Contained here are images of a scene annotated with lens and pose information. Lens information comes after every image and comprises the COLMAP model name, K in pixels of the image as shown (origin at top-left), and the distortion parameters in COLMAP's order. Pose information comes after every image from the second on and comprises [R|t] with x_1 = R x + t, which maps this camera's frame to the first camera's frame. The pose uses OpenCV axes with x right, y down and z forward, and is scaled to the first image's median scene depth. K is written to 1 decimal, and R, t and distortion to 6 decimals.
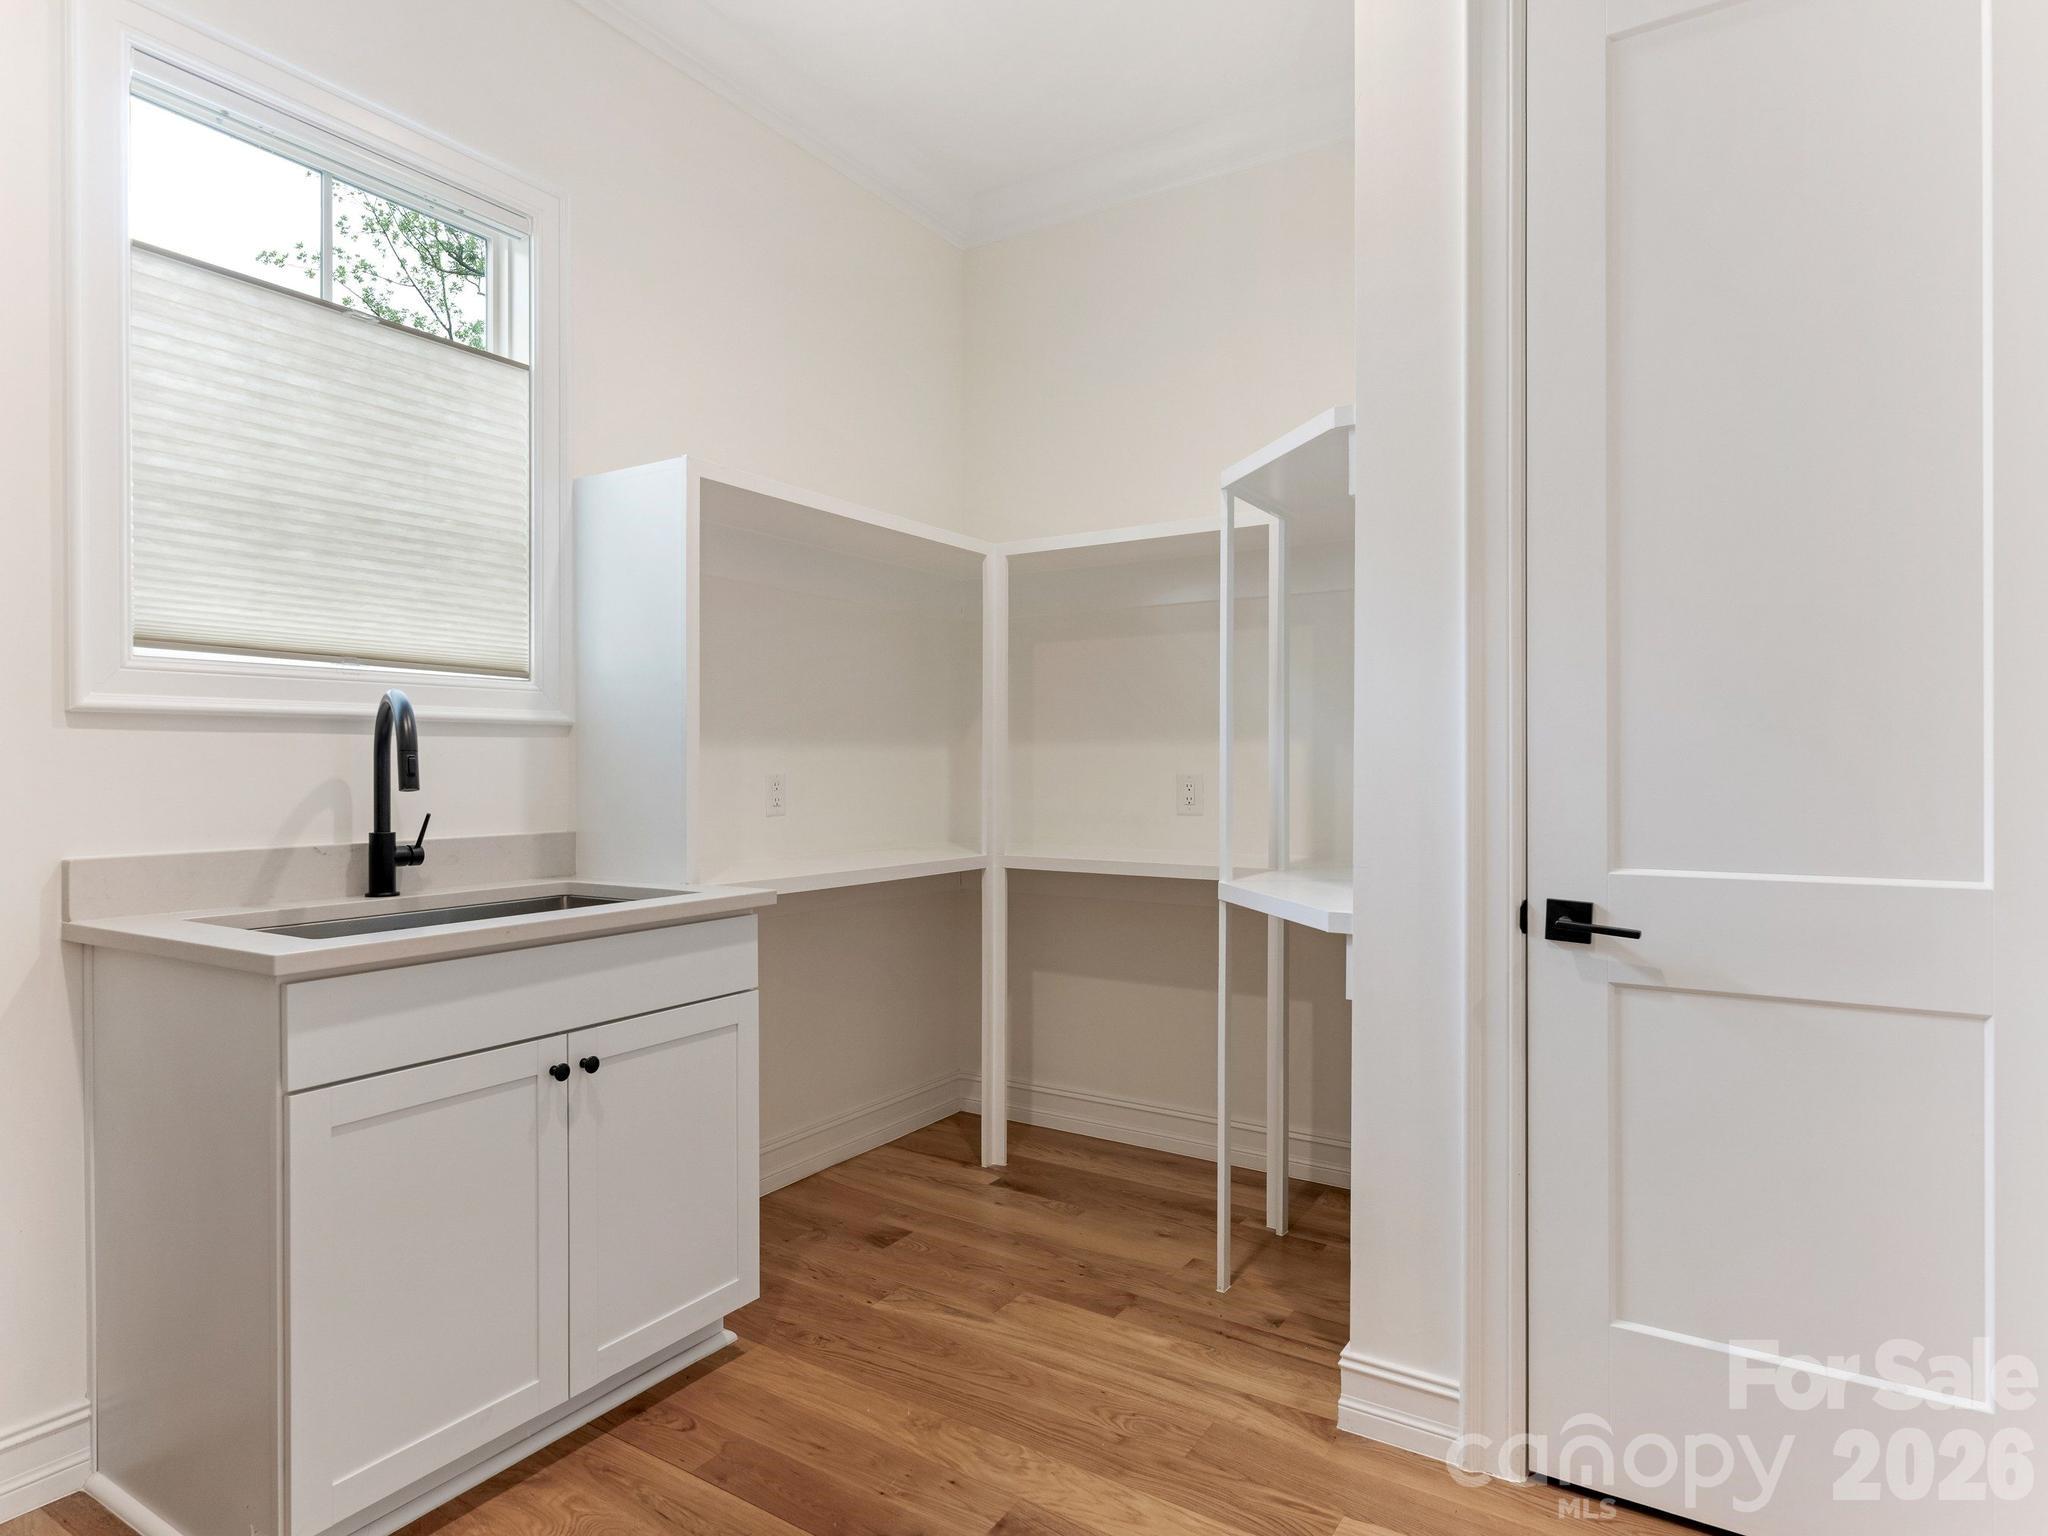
lens RADIAL K [[1157.5, 0, 1021.2], [0, 1157.5, 767.1], [0, 0, 1]] dist [-0.001566, -0.006037]
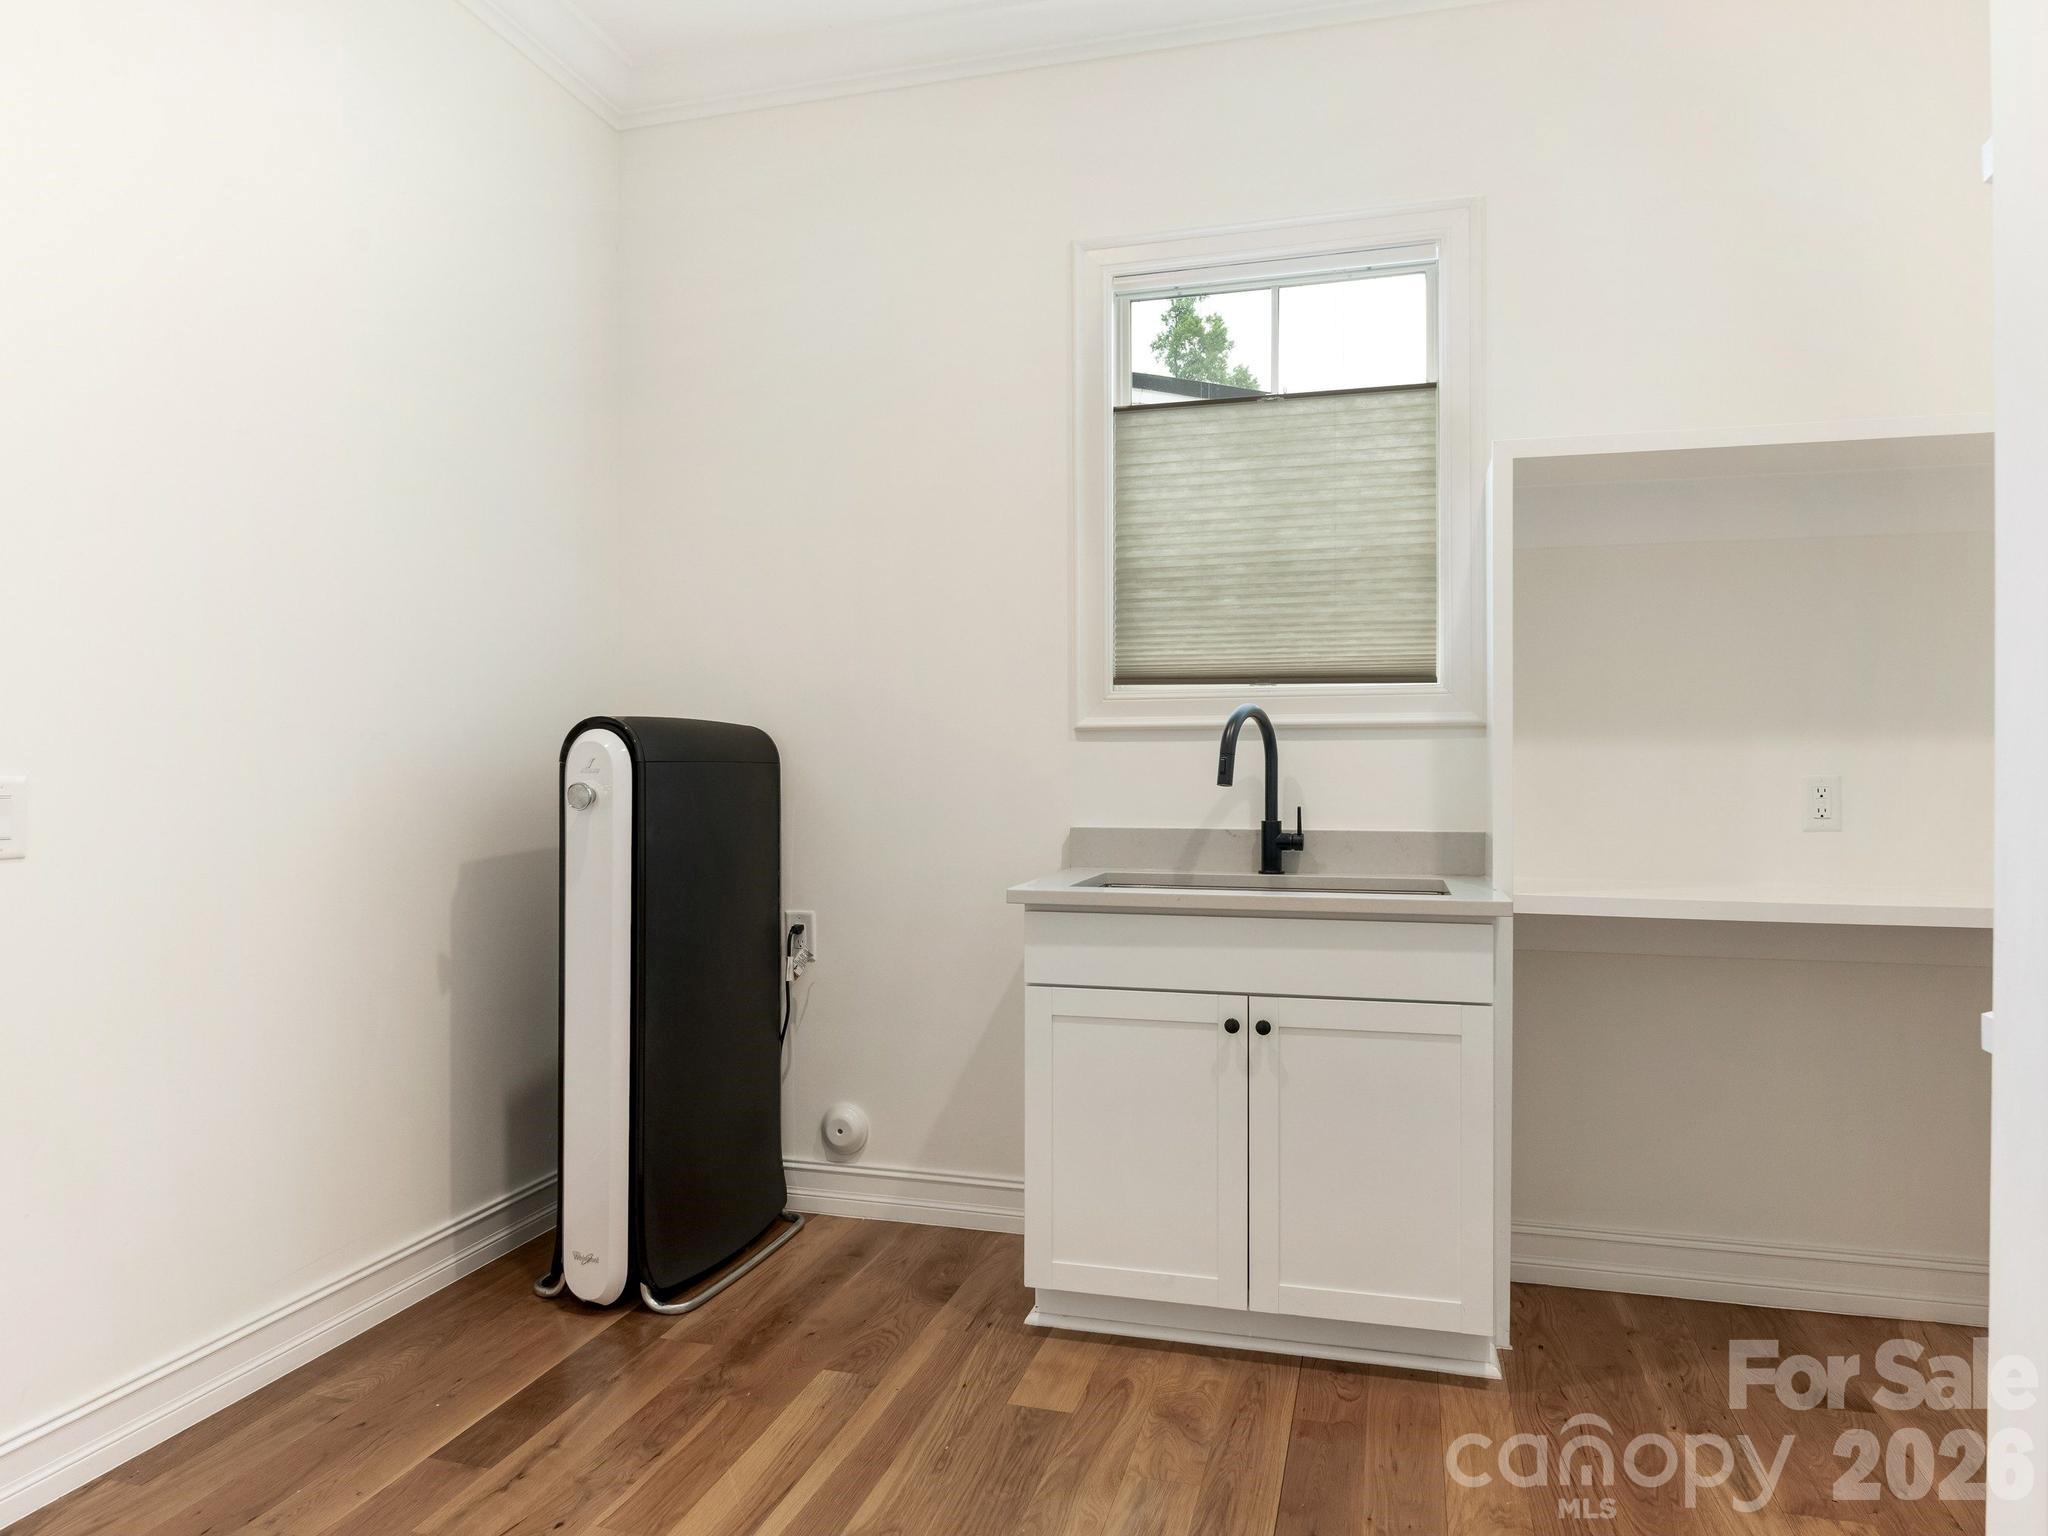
lens RADIAL K [[1362.5, 0, 1018.4], [0, 1362.5, 767.0], [0, 0, 1]] dist [-0.033735, -0.003338]
pose [[0.287085, -0.001955, -0.957903, 0.732158], [-0.001528, 0.999996, -0.002499, 0.003704], [0.957904, 0.002181, 0.287081, 0.334731]]
